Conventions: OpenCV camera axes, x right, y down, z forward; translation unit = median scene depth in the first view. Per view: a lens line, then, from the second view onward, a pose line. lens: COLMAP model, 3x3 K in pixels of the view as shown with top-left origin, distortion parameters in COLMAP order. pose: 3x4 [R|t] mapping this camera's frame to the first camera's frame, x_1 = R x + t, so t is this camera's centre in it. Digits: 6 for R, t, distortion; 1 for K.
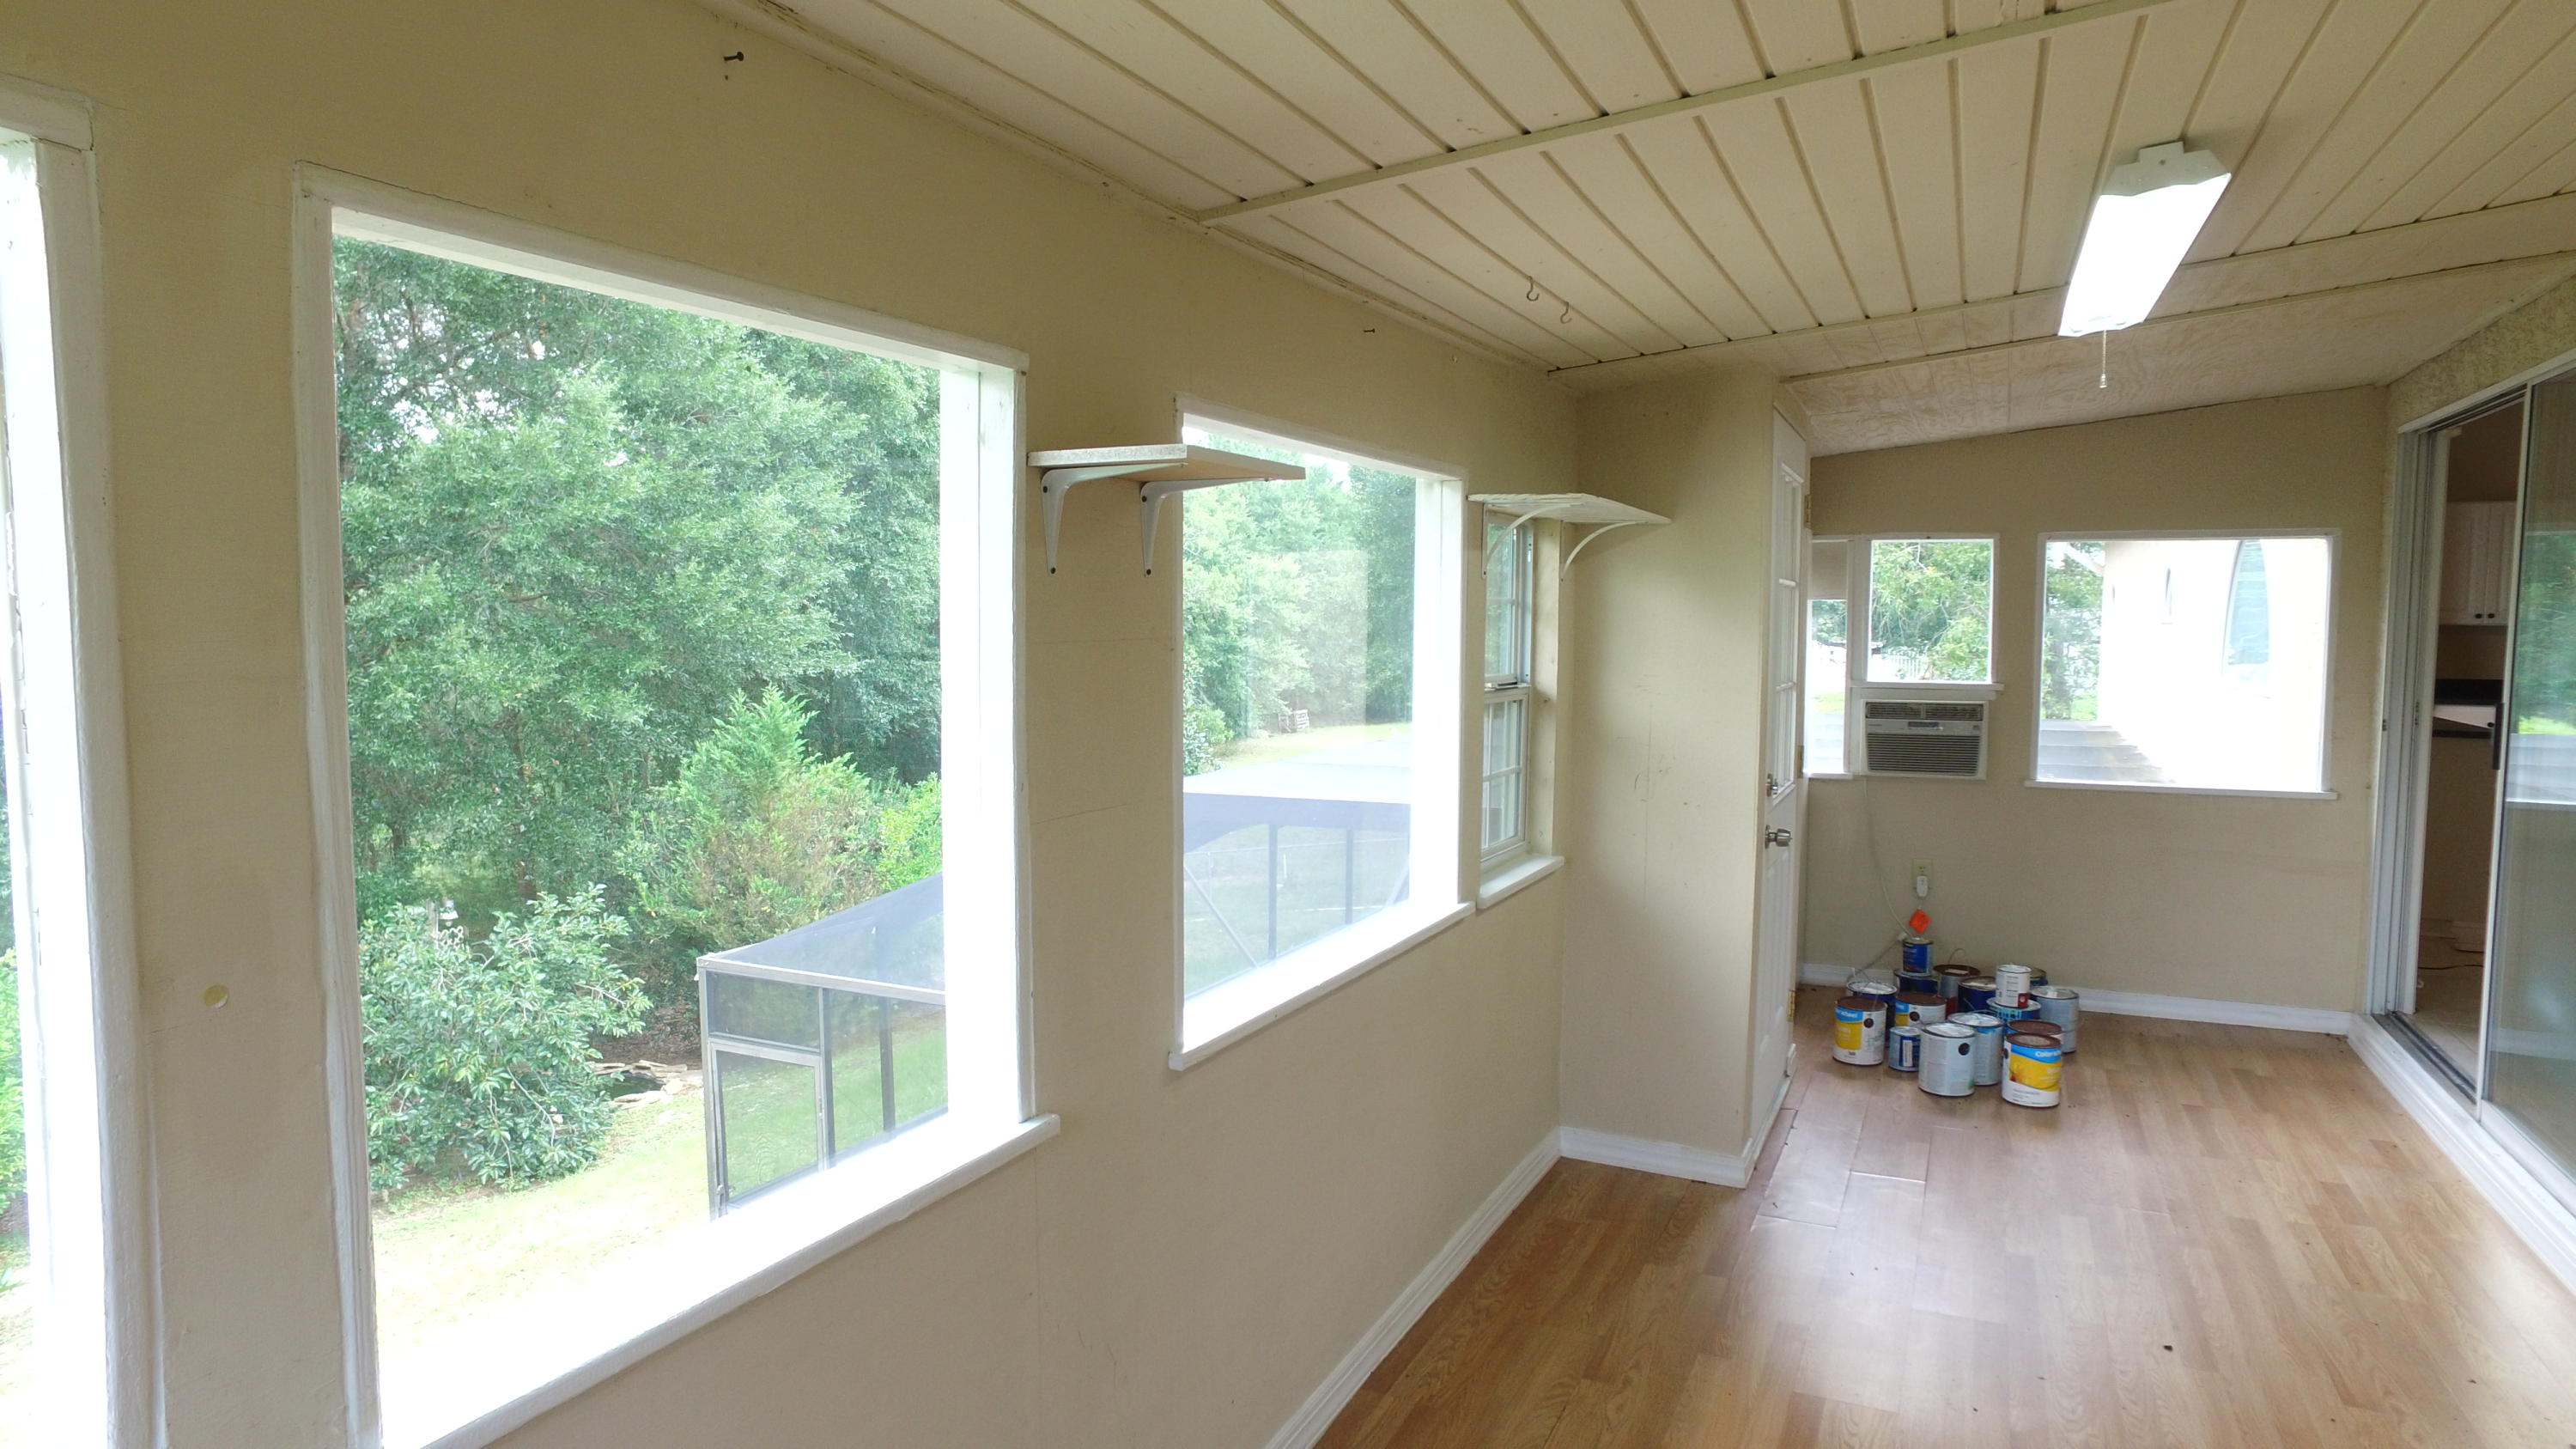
lens RADIAL K [[1490.9, 0, 1296.1], [0, 1490.9, 721.7], [0, 0, 1]] dist [-0.104460, 0.070820]
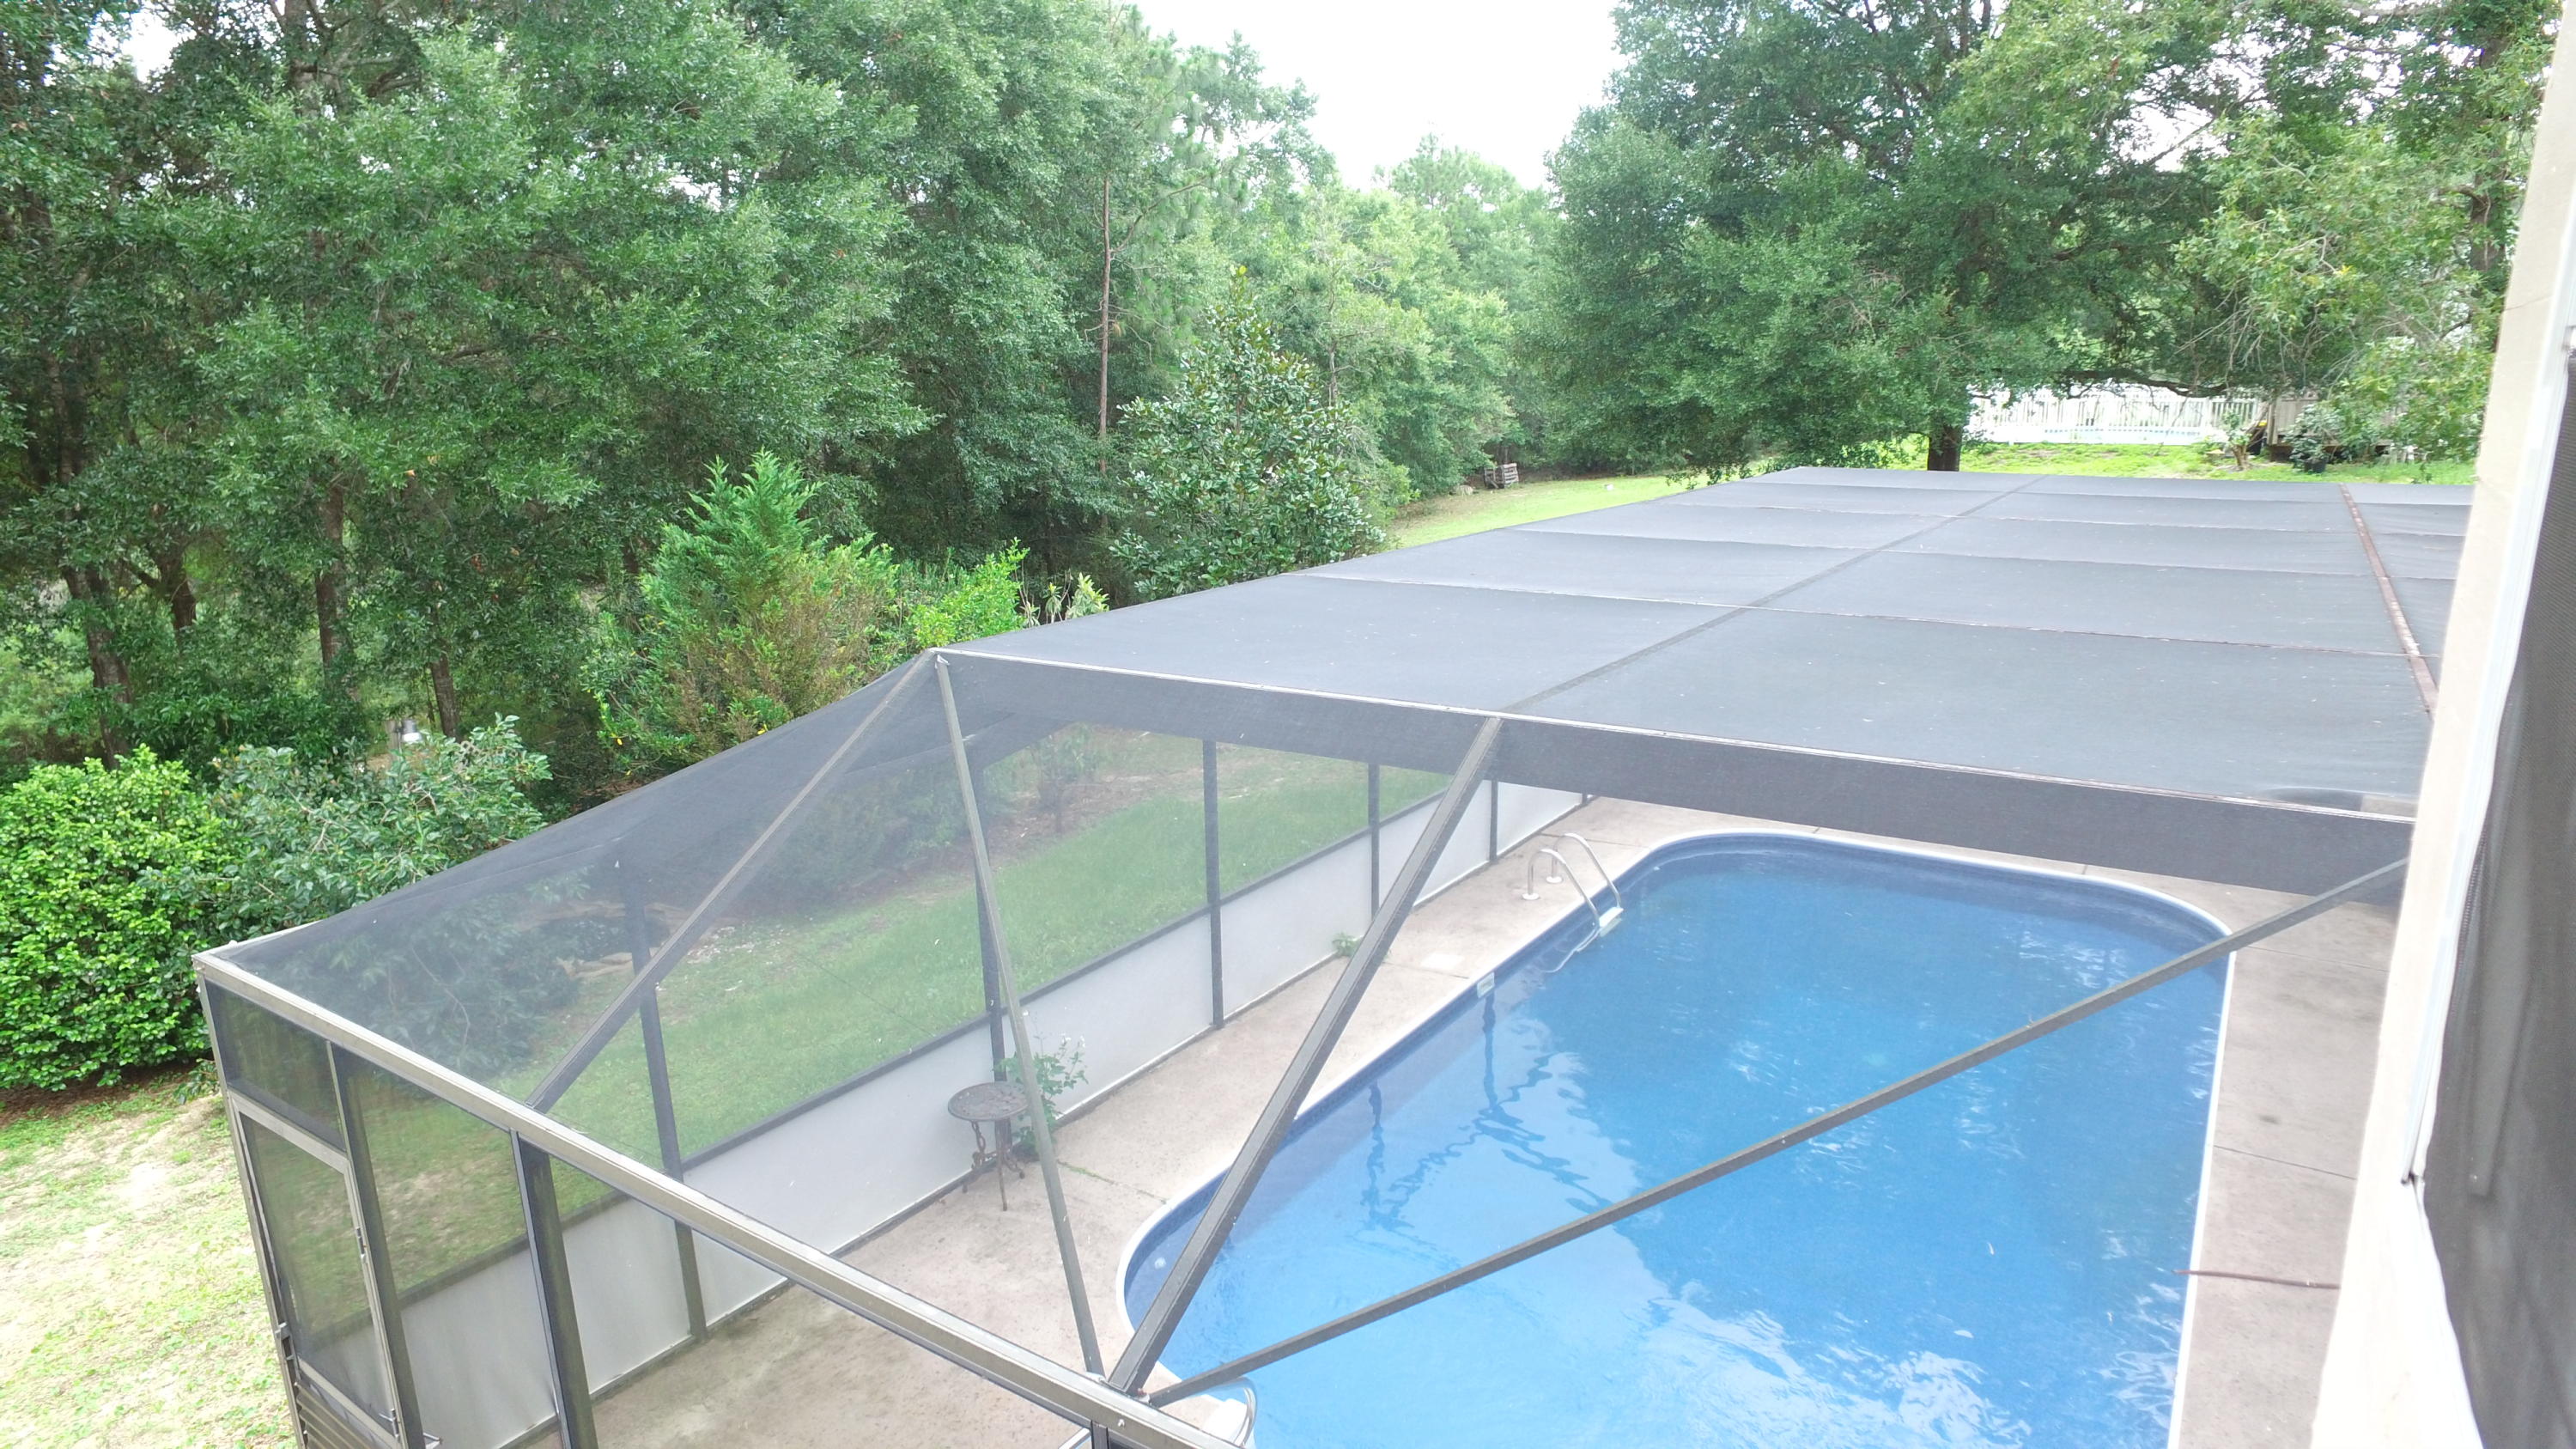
lens RADIAL K [[1490.9, 0, 1295.7], [0, 1490.9, 734.5], [0, 0, 1]] dist [-0.104460, 0.070820]
pose [[0.988767, 0.016837, -0.148515, 0.029138], [0.009069, 0.985047, 0.172047, -0.004686], [0.149191, -0.171461, 0.973829, 0.156879]]
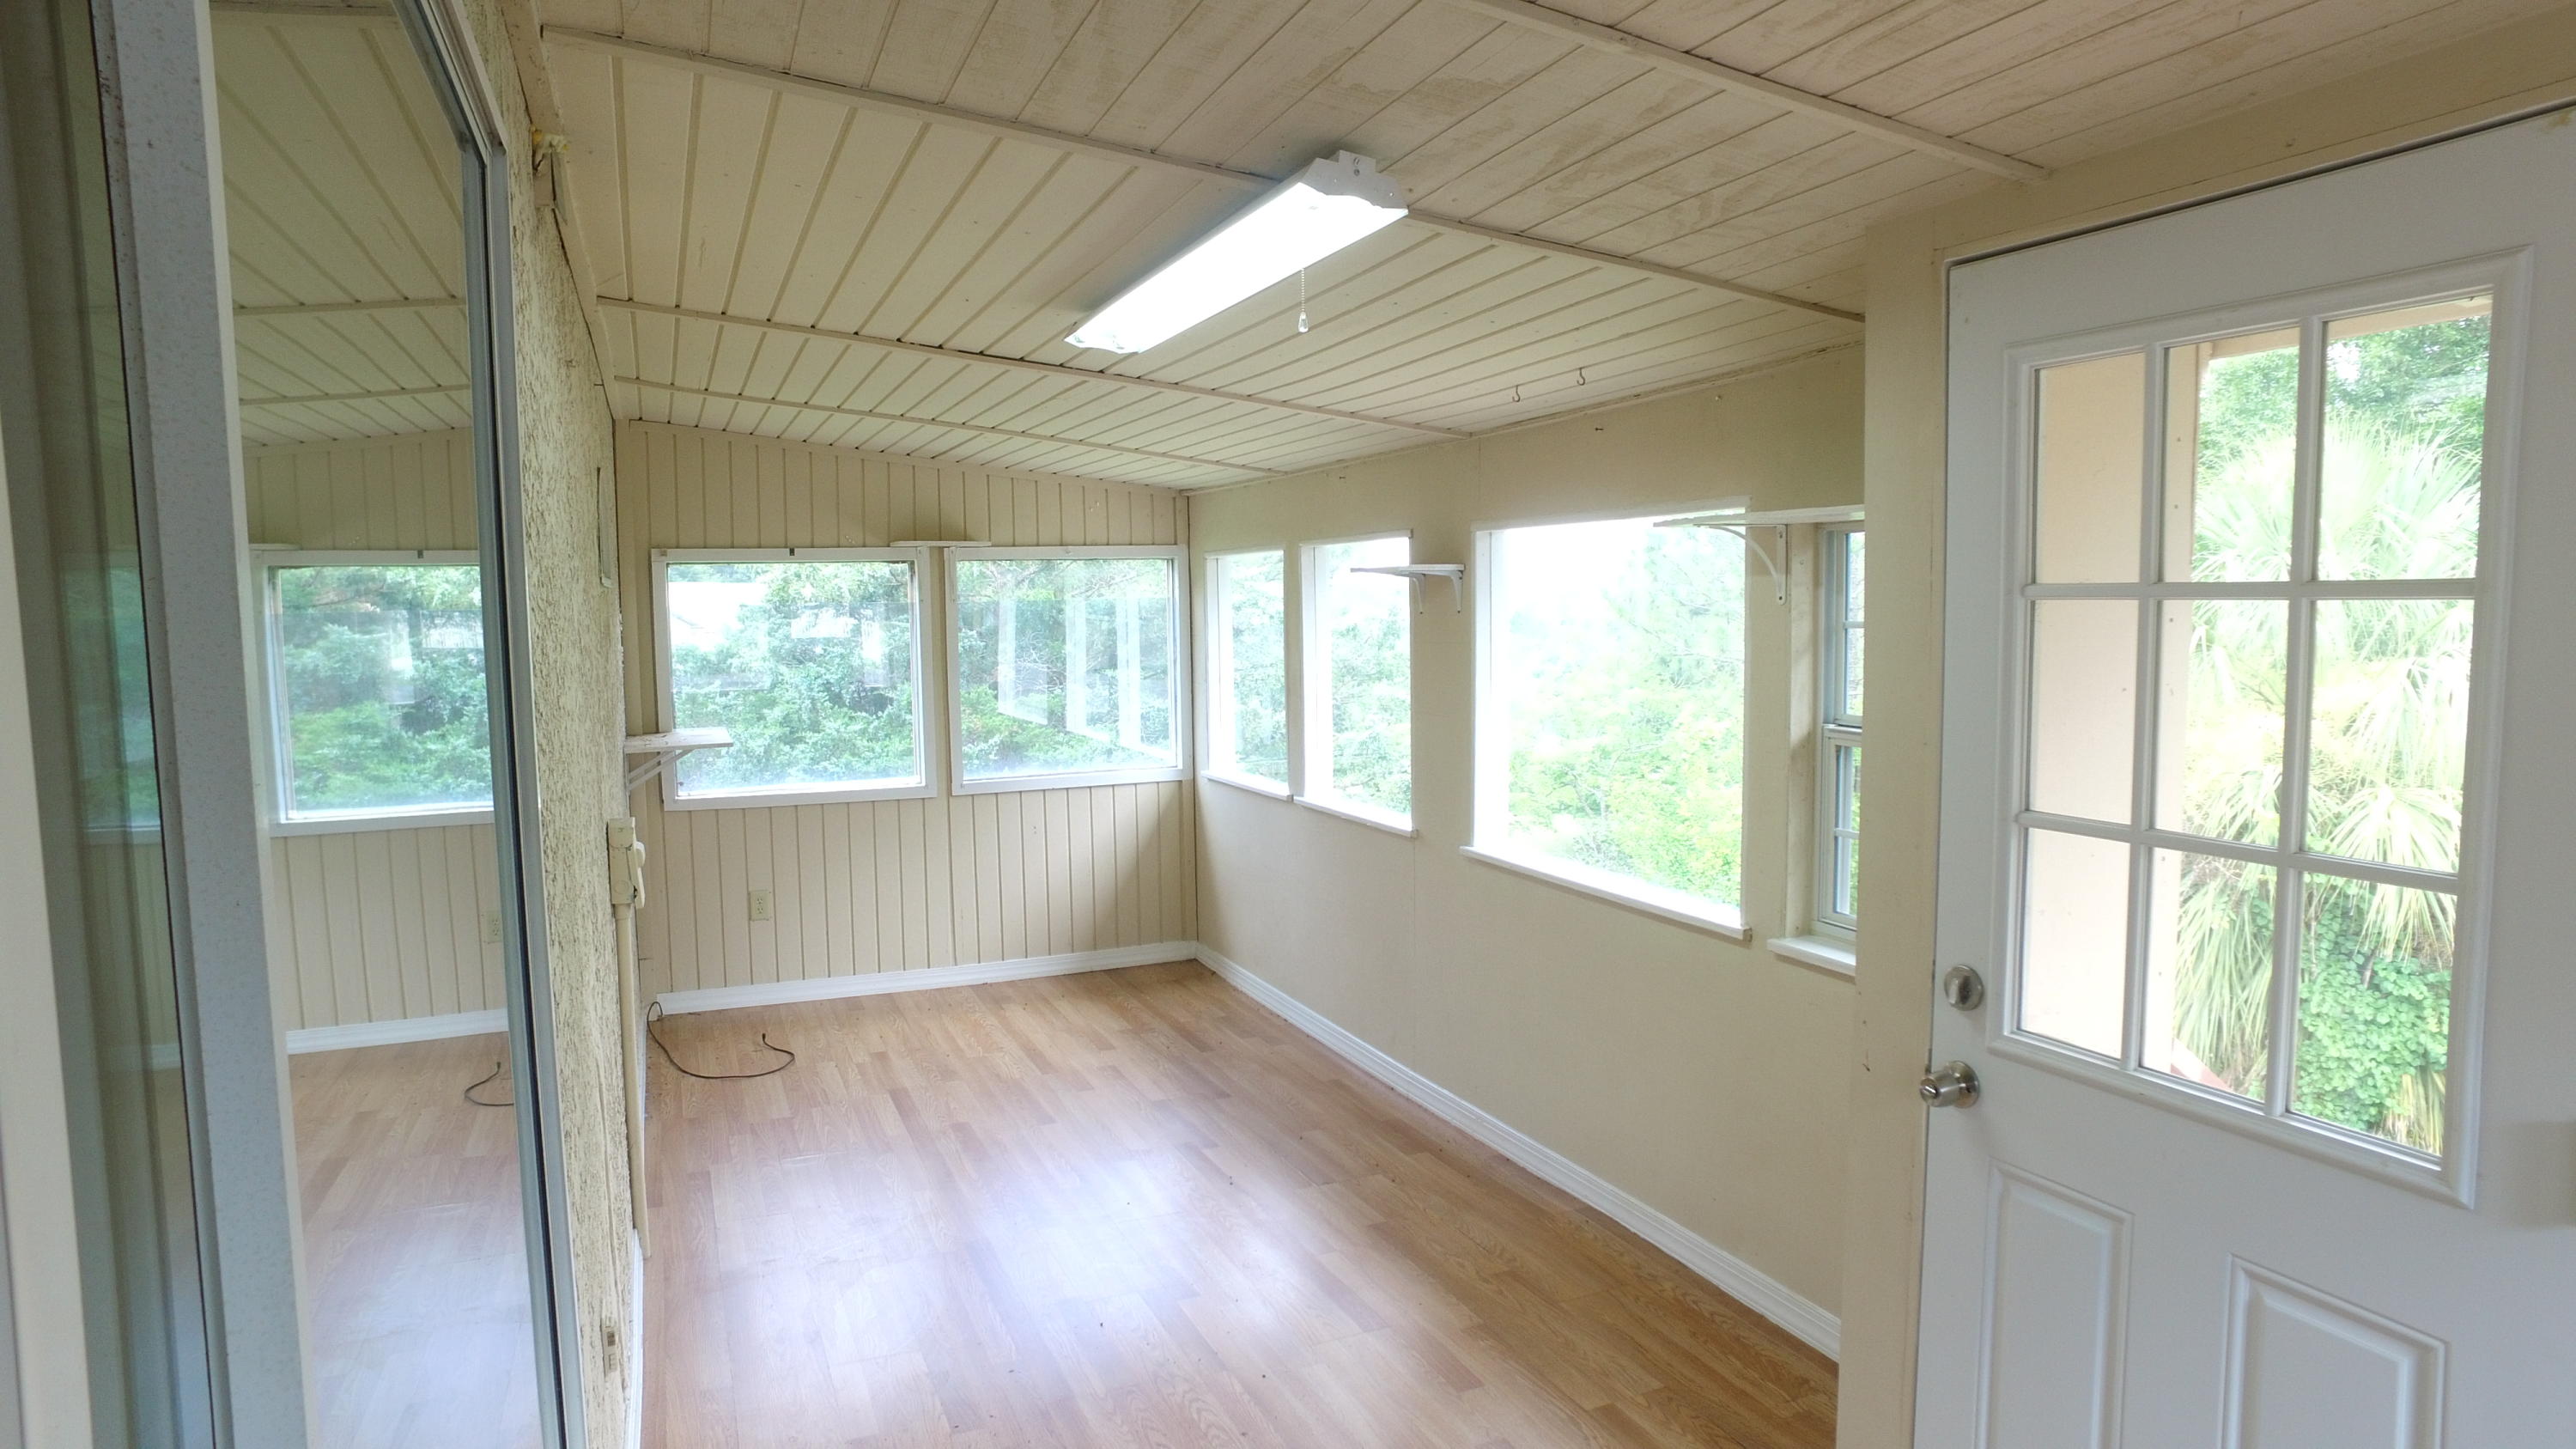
lens RADIAL K [[1490.9, 0, 1282.6], [0, 1490.9, 739.0], [0, 0, 1]] dist [-0.104460, 0.070820]
pose [[-0.664019, 0.075106, -0.743934, 0.108363], [-0.042904, 0.989476, 0.138191, -0.012634], [0.746484, 0.123679, -0.653808, 0.146154]]
